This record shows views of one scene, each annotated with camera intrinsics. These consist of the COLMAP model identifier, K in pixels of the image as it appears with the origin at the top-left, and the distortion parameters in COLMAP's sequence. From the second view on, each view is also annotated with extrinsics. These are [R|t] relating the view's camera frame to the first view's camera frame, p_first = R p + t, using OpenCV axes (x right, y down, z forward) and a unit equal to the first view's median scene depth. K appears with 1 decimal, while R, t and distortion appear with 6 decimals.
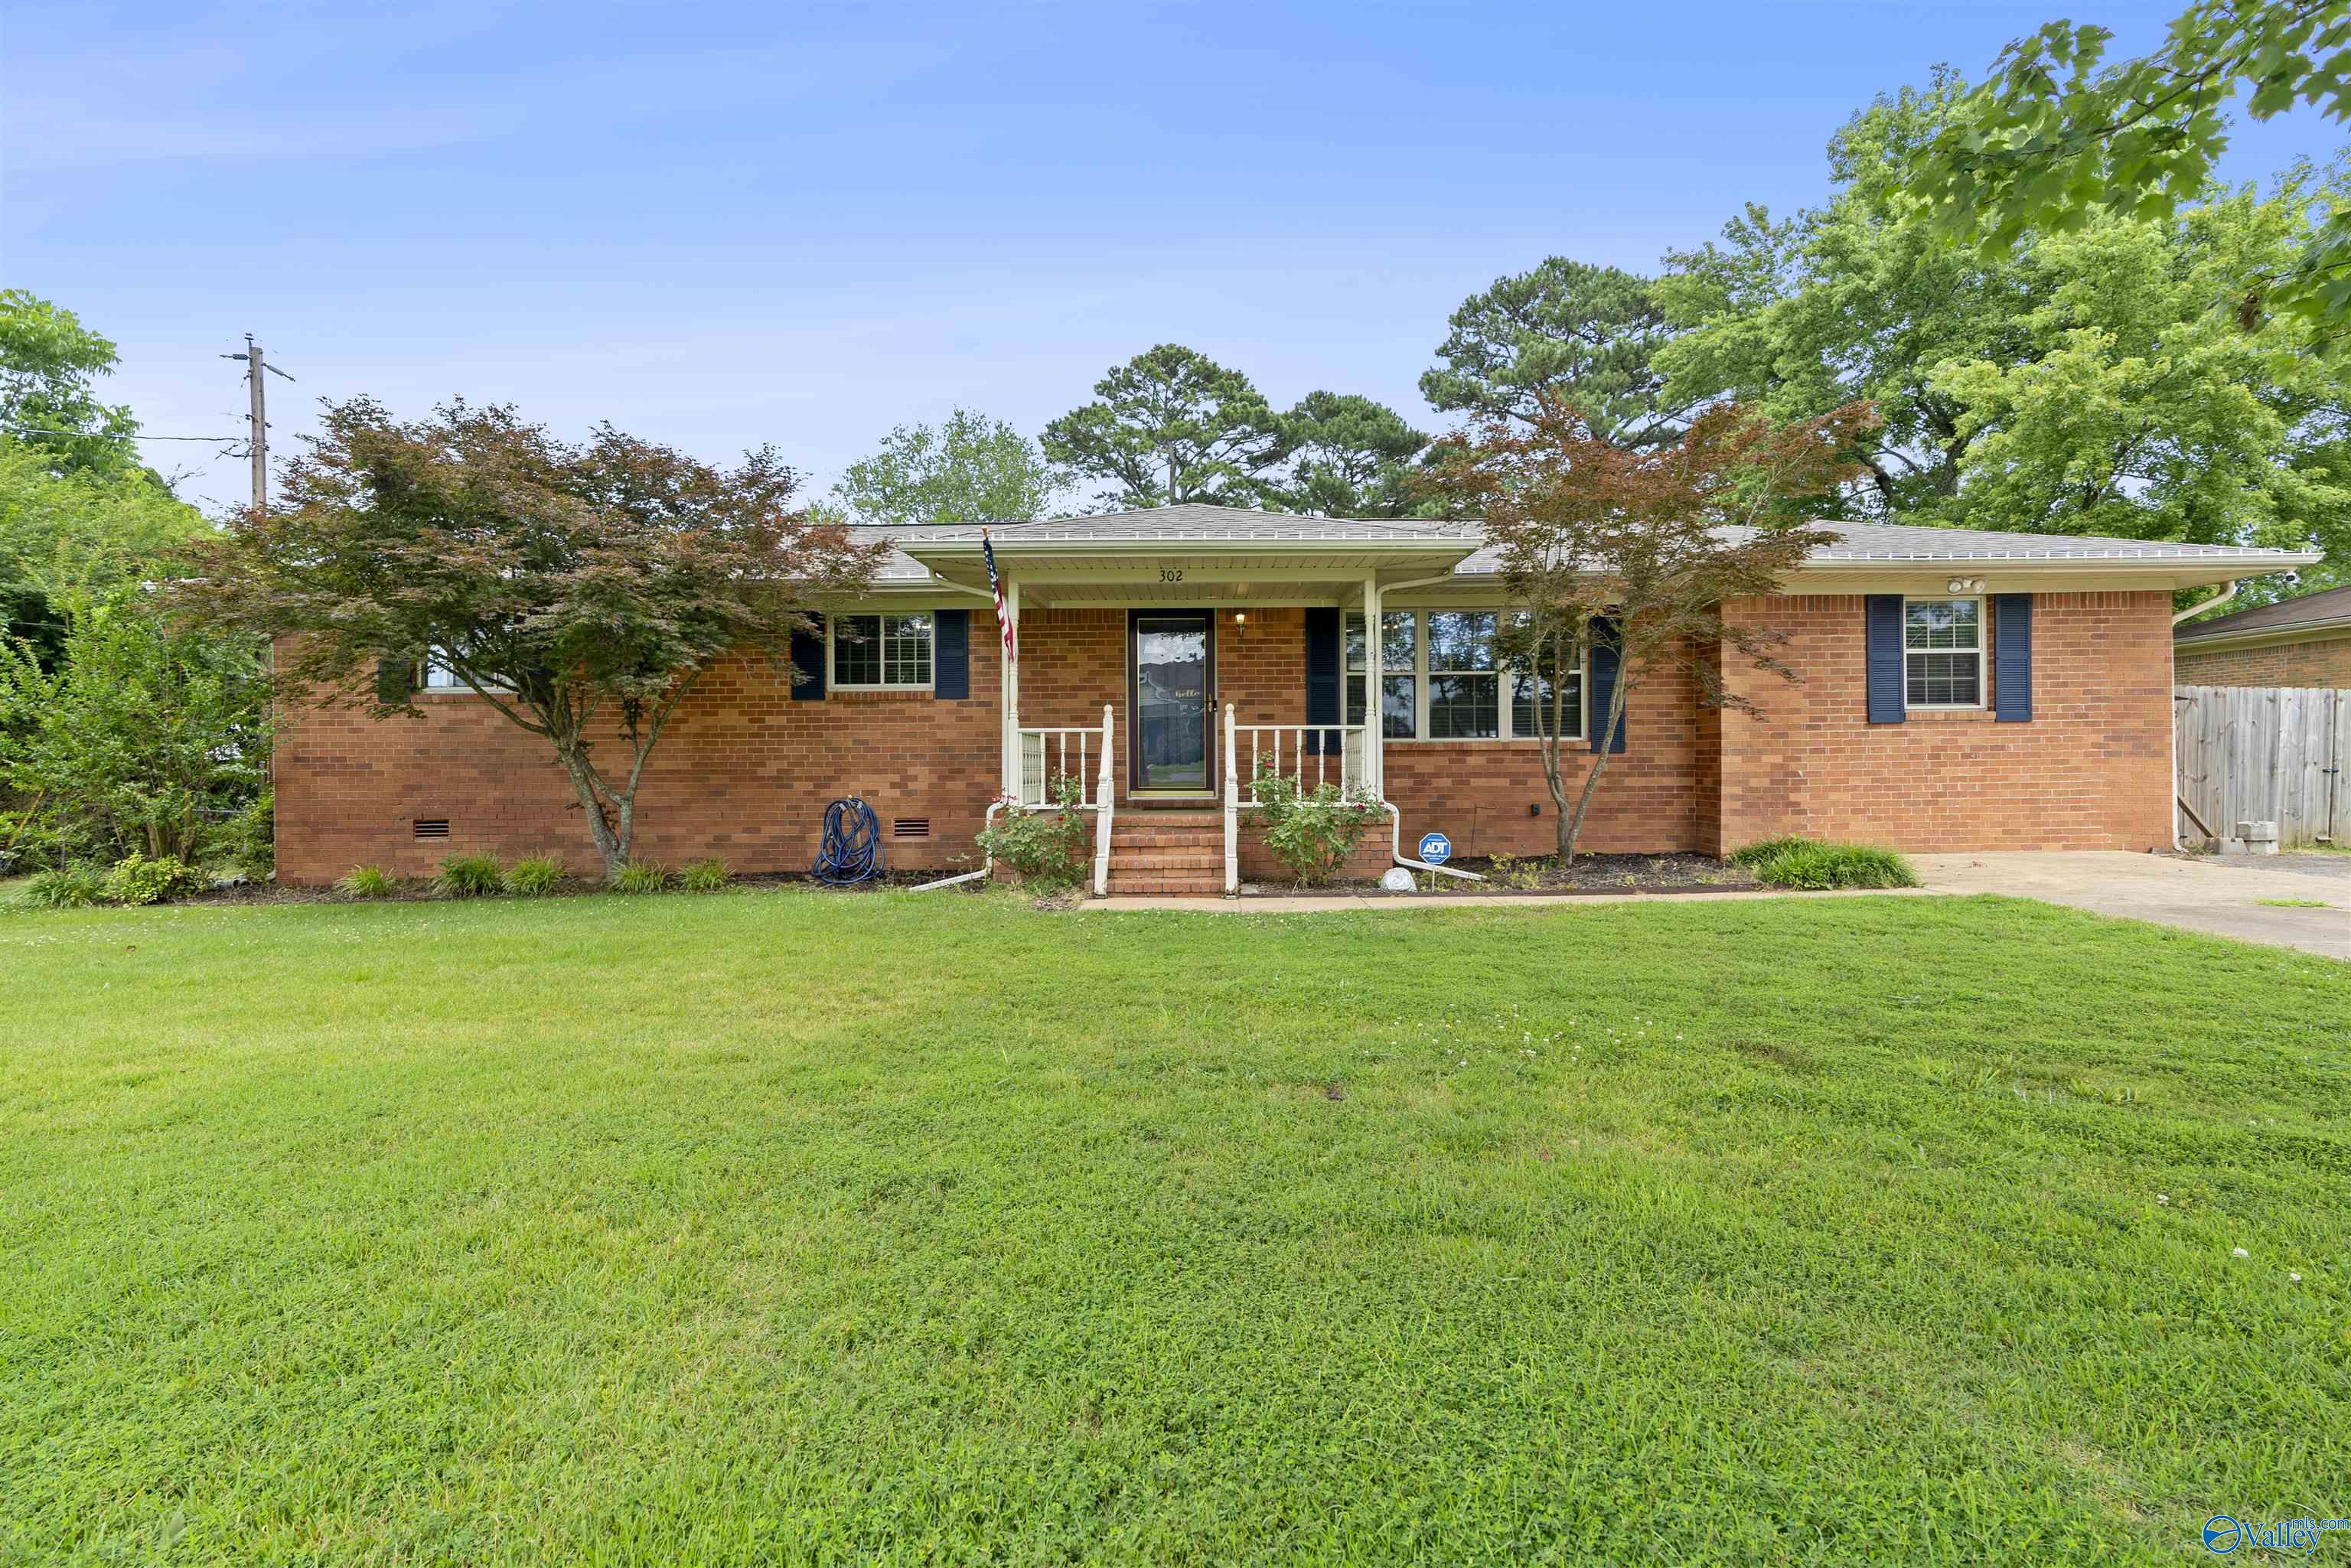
lens RADIAL K [[1090.4, 0, 1196.4], [0, 1090.4, 751.3], [0, 0, 1]] dist [-0.004671, -0.000290]
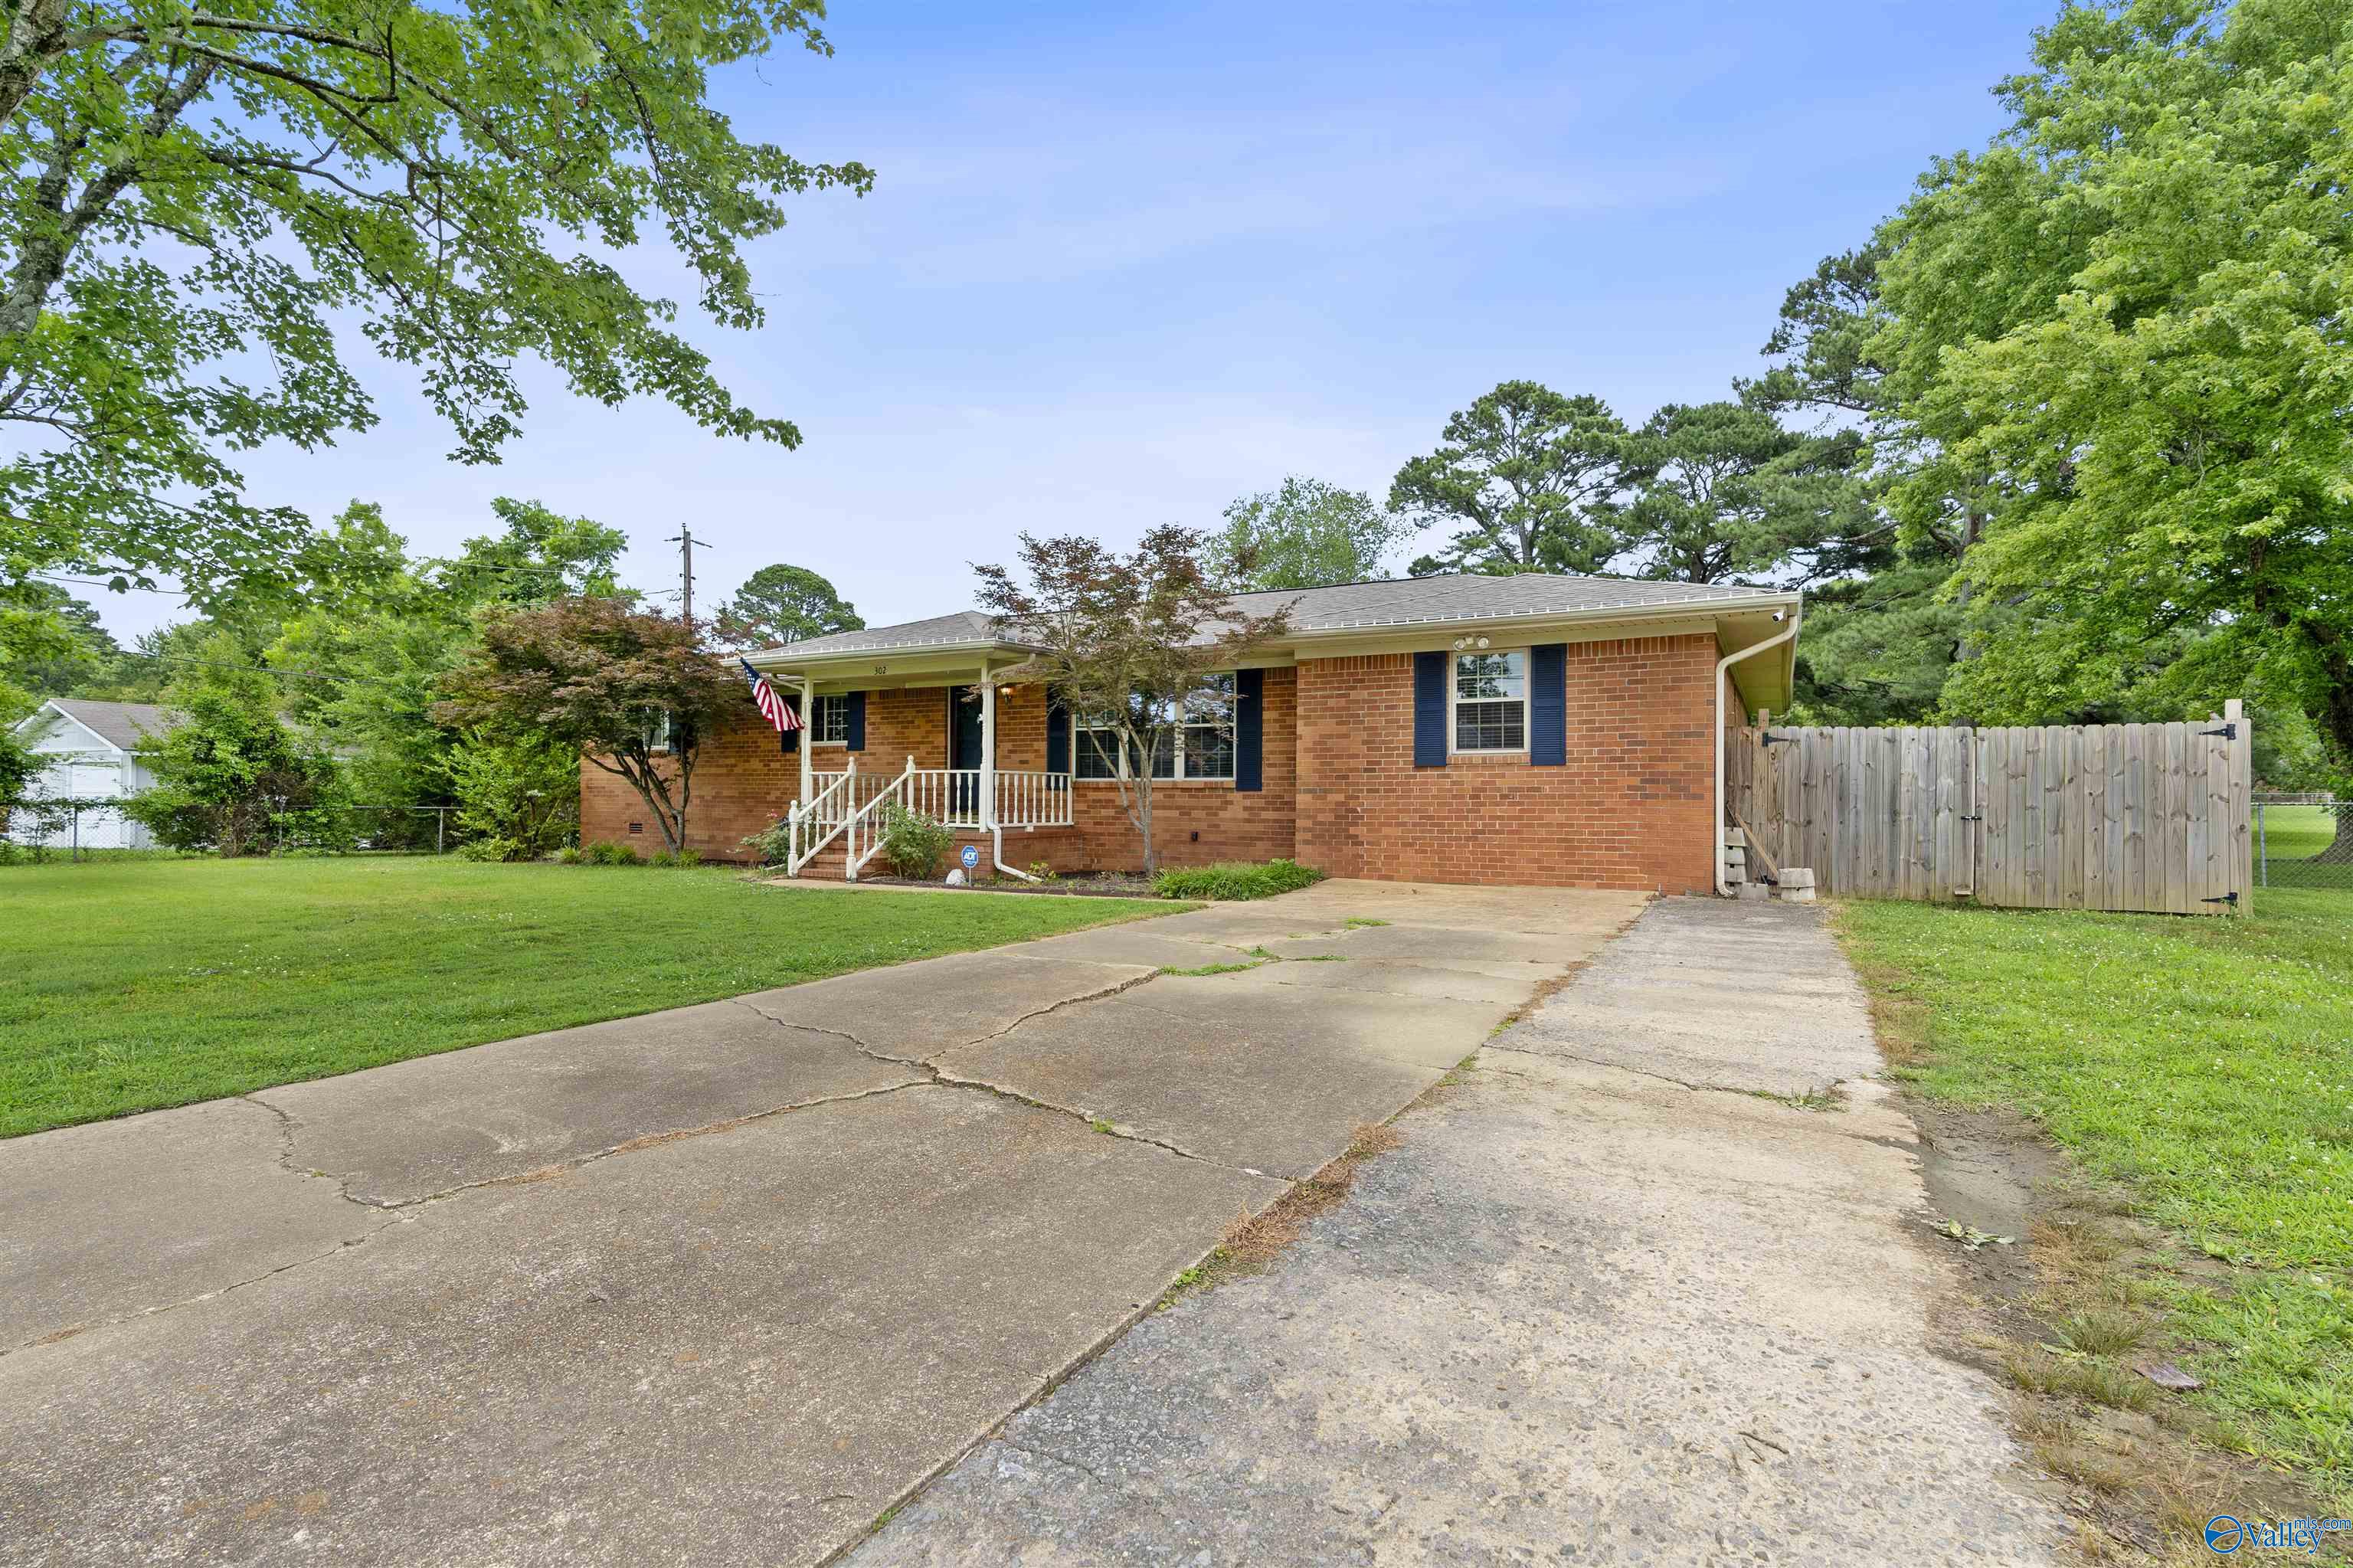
lens RADIAL K [[1077.1, 0, 1176.5], [0, 1077.1, 784.0], [0, 0, 1]] dist [-0.005288, -0.001135]
pose [[0.879324, 0.006043, -0.476186, 0.875075], [-0.005399, 0.999982, 0.002721, -0.009046], [0.476194, 0.000178, 0.879340, -0.092112]]
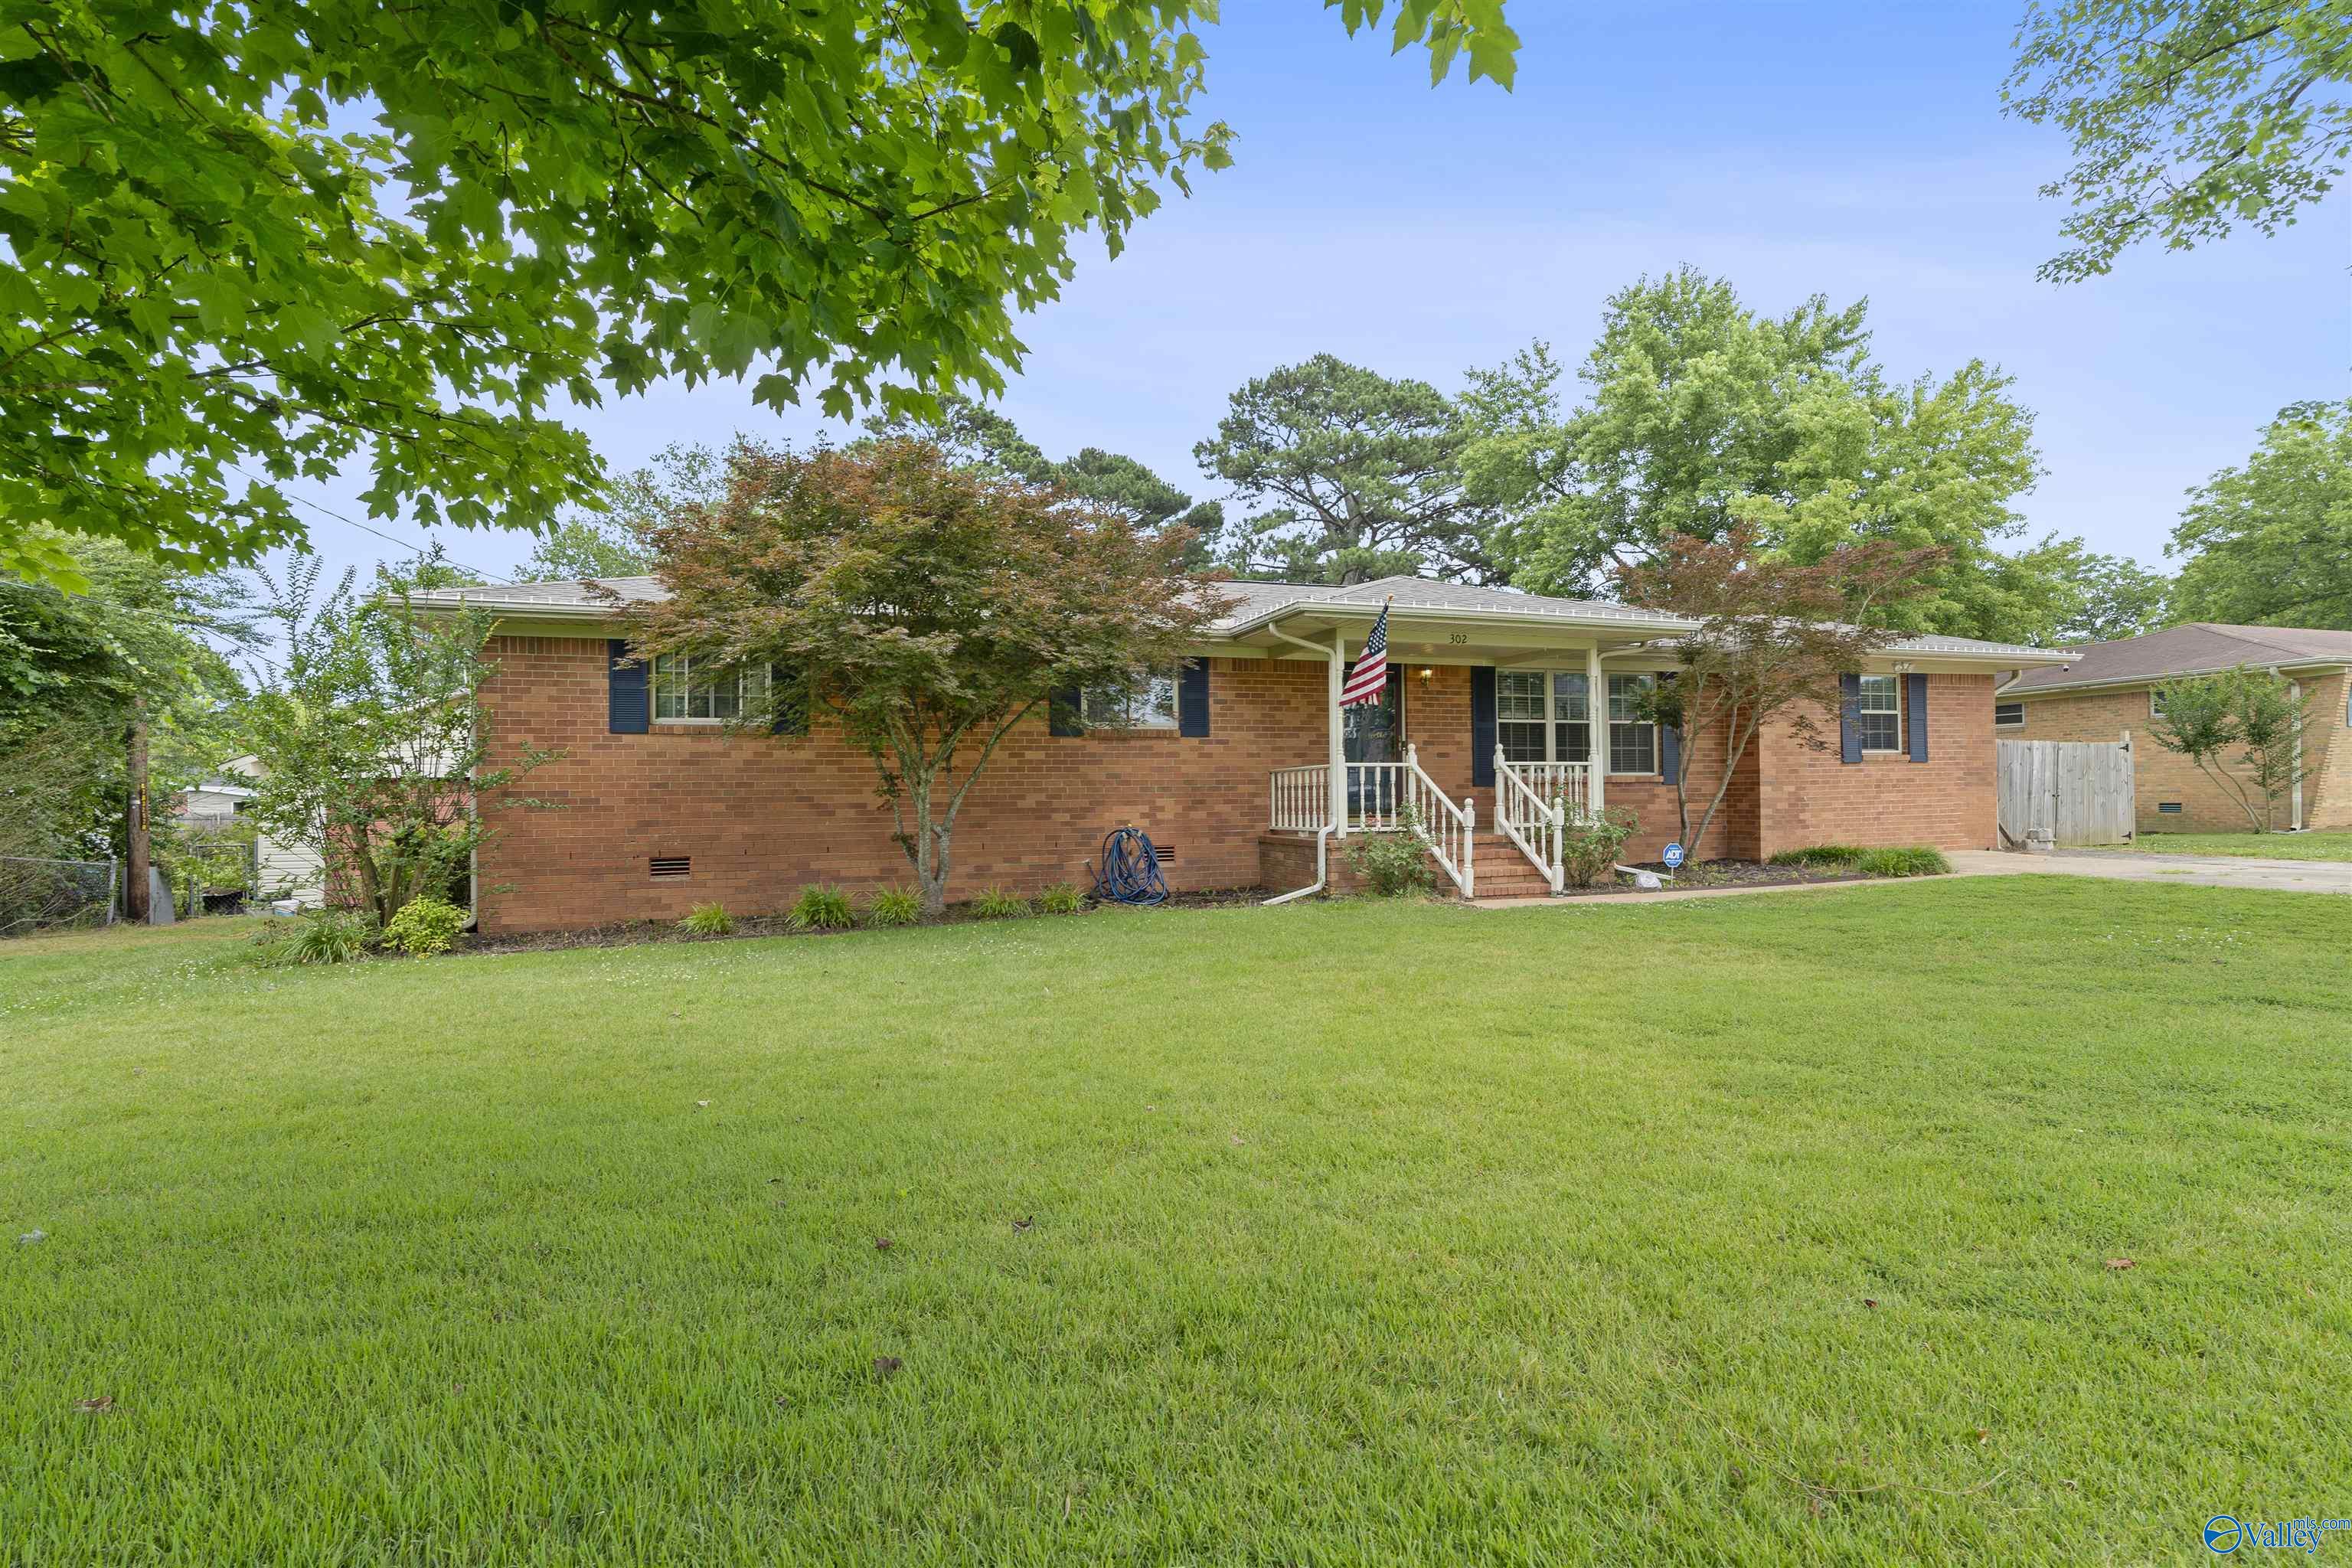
lens RADIAL K [[1076.6, 0, 1176.0], [0, 1076.6, 784.0], [0, 0, 1]] dist [-0.005288, -0.001135]
pose [[0.947672, -0.001465, 0.319241, -0.598426], [0.003950, 0.999967, -0.007136, 0.007589], [-0.319220, 0.008023, 0.947647, -0.033731]]
